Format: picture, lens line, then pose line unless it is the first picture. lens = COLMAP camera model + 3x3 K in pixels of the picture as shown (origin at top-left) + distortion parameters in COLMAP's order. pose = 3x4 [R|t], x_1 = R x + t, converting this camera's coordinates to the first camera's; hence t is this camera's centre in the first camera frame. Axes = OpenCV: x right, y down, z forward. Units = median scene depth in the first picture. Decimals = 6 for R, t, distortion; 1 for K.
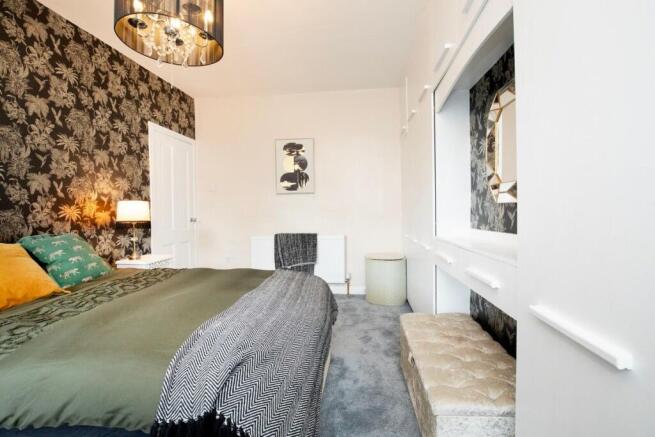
lens RADIAL K [[304.4, 0, 328.9], [0, 304.4, 213.7], [0, 0, 1]] dist [-0.000705, -0.000026]
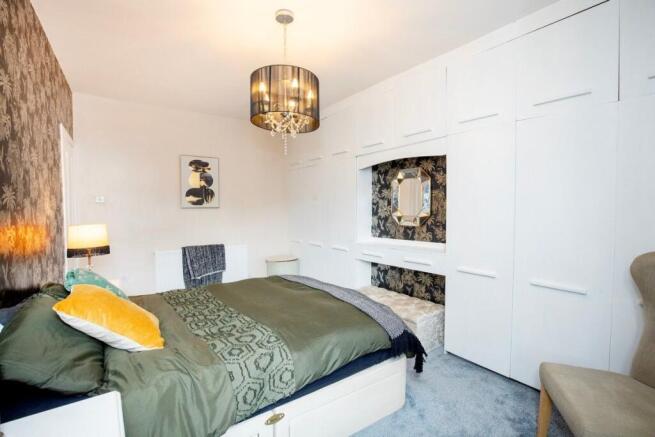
lens RADIAL K [[304.4, 0, 327.6], [0, 304.4, 218.5], [0, 0, 1]] dist [-0.000705, -0.000026]
pose [[0.773534, -0.010421, 0.633669, -0.445970], [0.001831, 0.999897, 0.014209, -0.044090], [-0.633752, -0.009831, 0.773474, -0.105306]]
